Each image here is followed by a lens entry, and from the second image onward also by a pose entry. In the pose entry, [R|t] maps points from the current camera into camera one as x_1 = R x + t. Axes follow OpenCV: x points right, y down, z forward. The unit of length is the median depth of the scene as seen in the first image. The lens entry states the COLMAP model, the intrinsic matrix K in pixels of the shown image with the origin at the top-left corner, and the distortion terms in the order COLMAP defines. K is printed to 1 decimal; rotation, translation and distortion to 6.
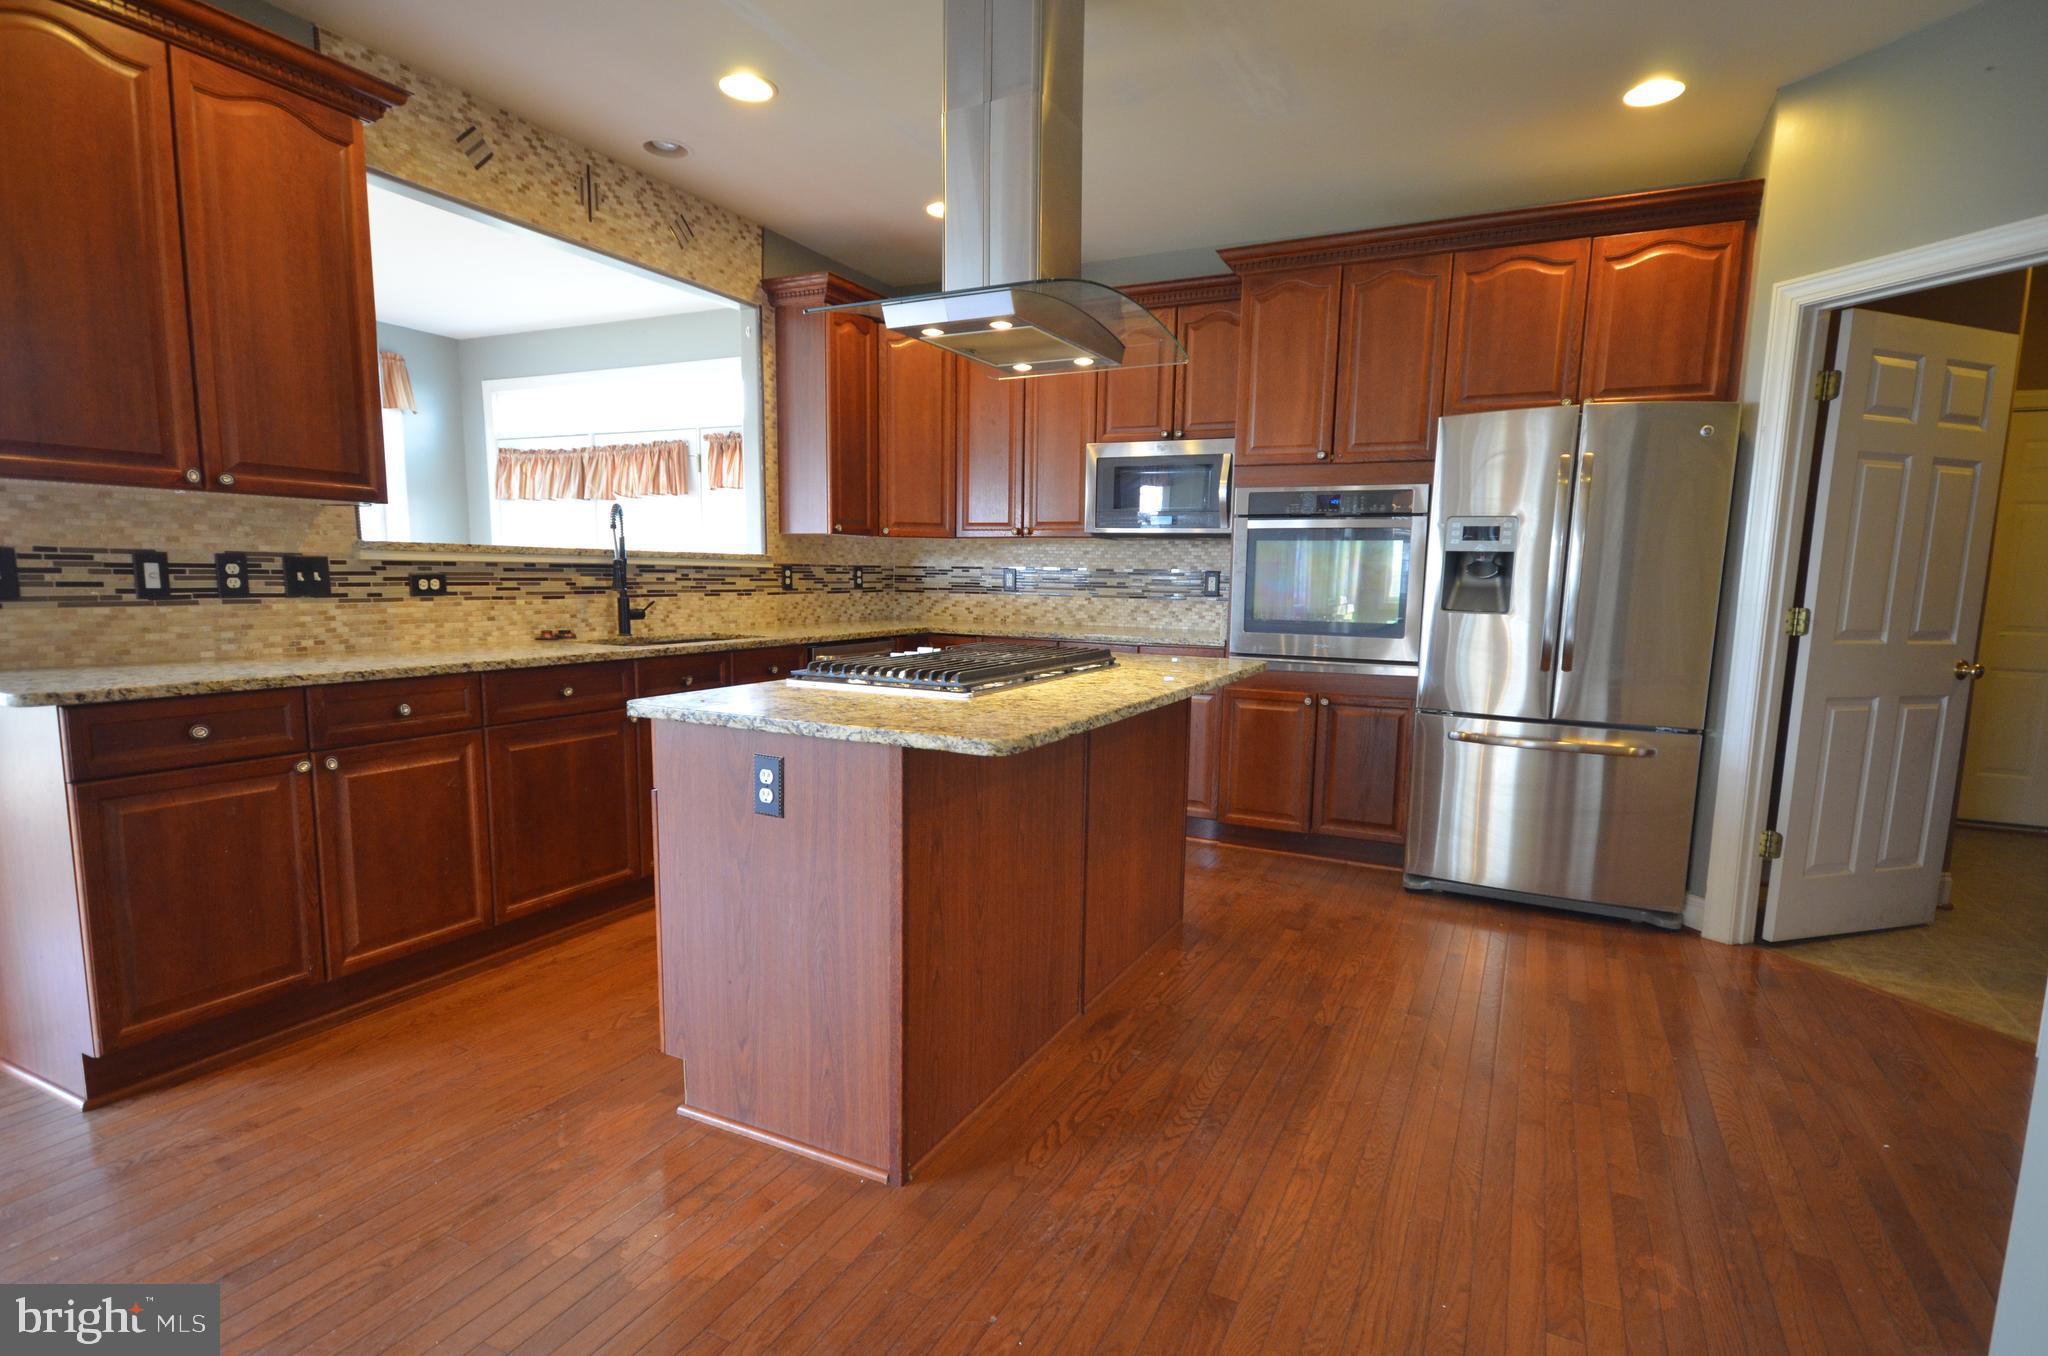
lens RADIAL K [[1013.0, 0, 1024.0], [0, 1013.0, 678.0], [0, 0, 1]] dist [0.002571, 0.000082]
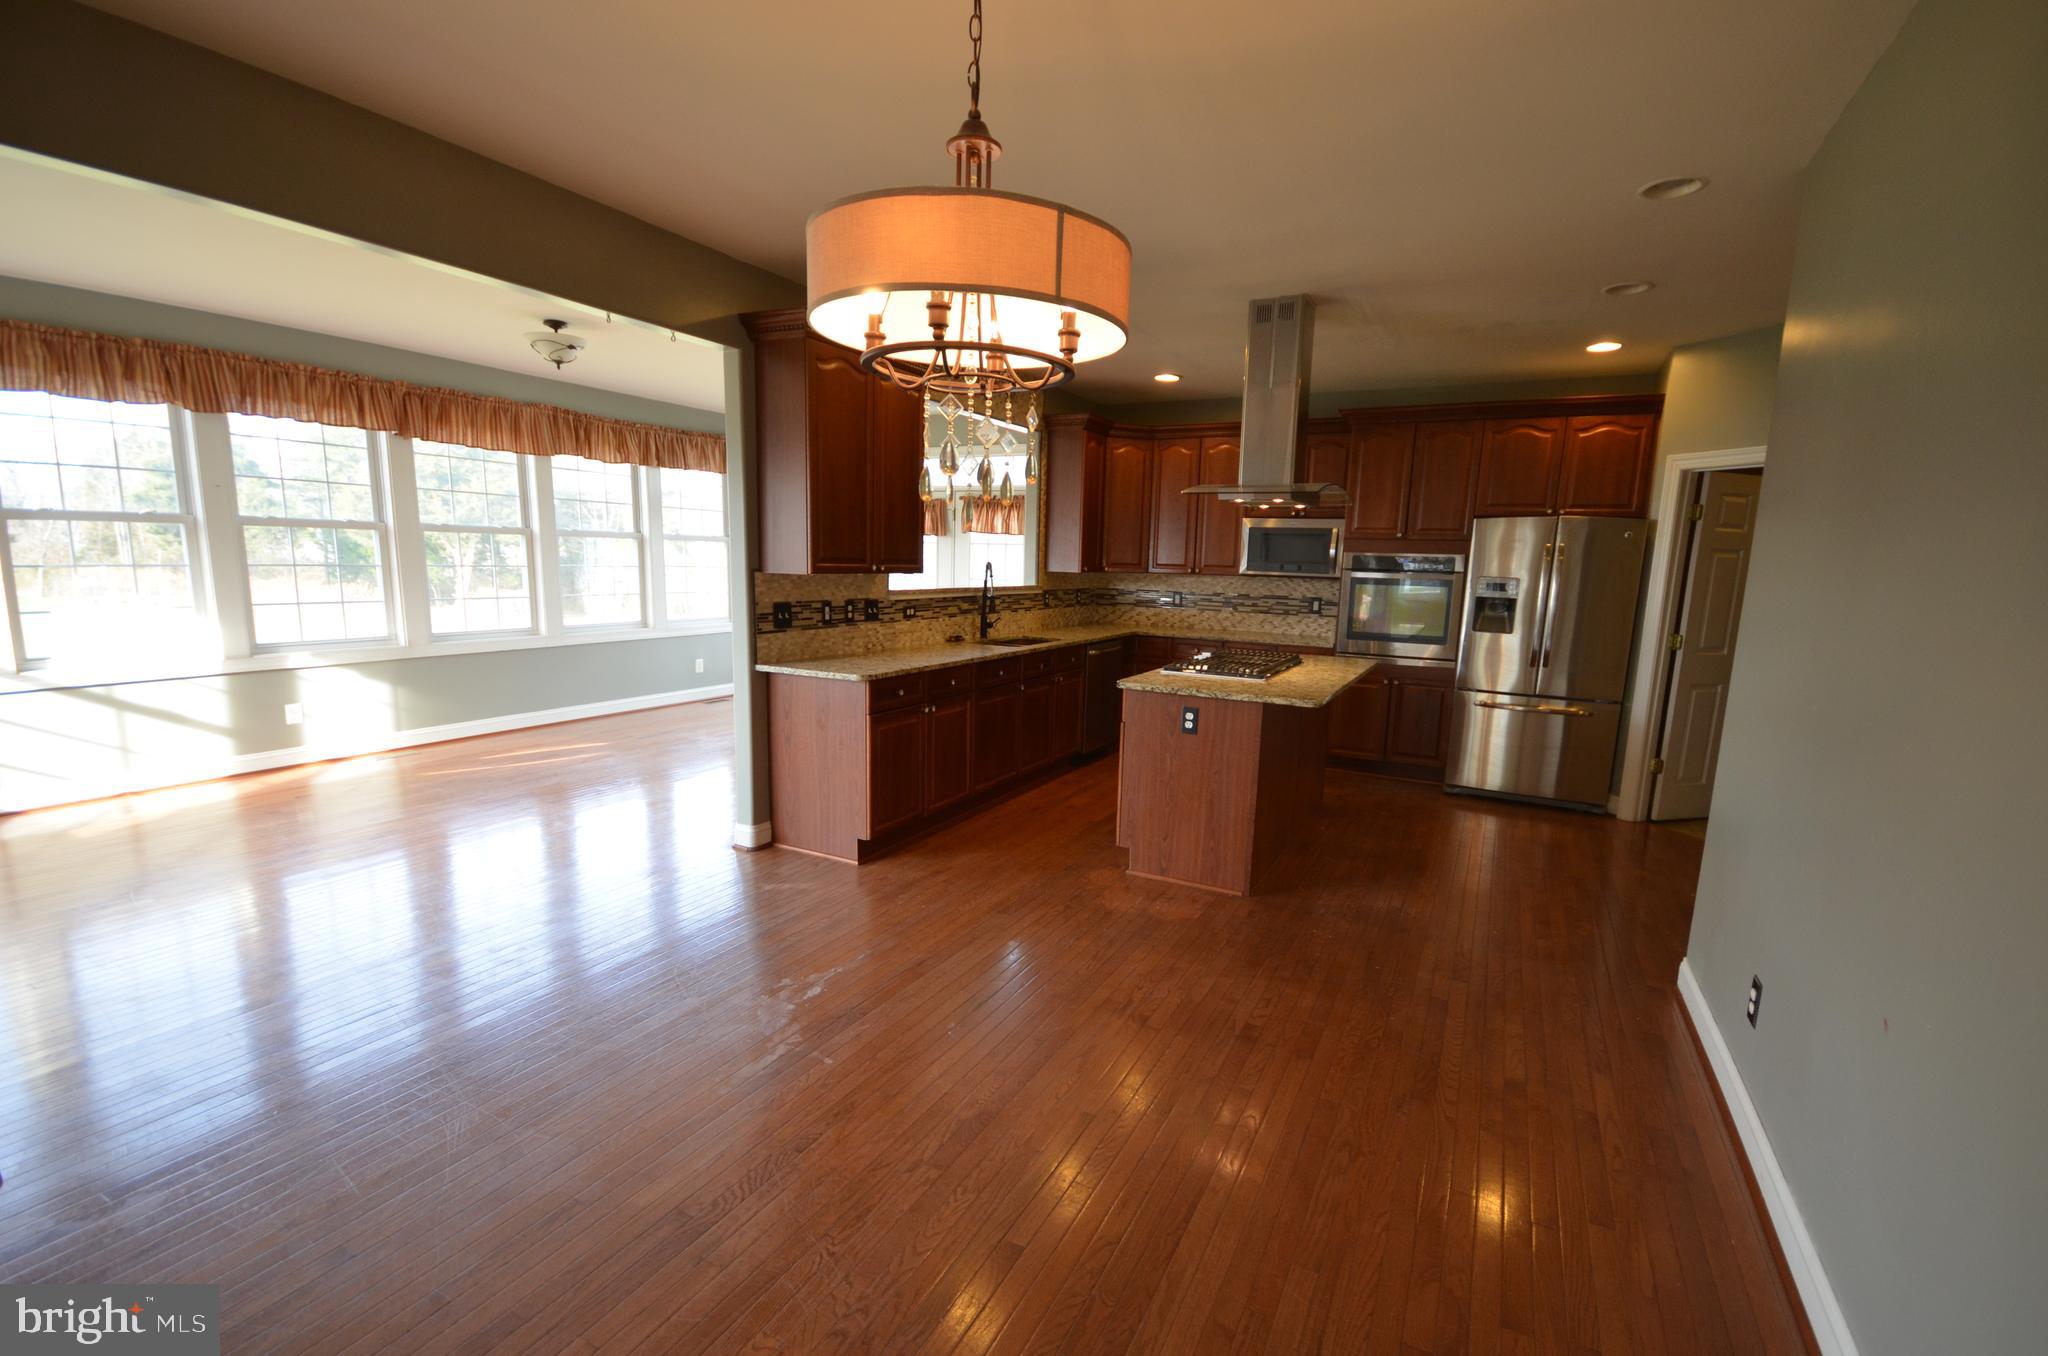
lens RADIAL K [[901.5, 0, 1024.0], [0, 901.5, 678.0], [0, 0, 1]] dist [-0.001024, -0.000001]
pose [[0.999766, 0.012604, -0.017598, -0.332243], [-0.012053, 0.999446, 0.031037, -0.025376], [0.017980, -0.030817, 0.999363, -0.565553]]
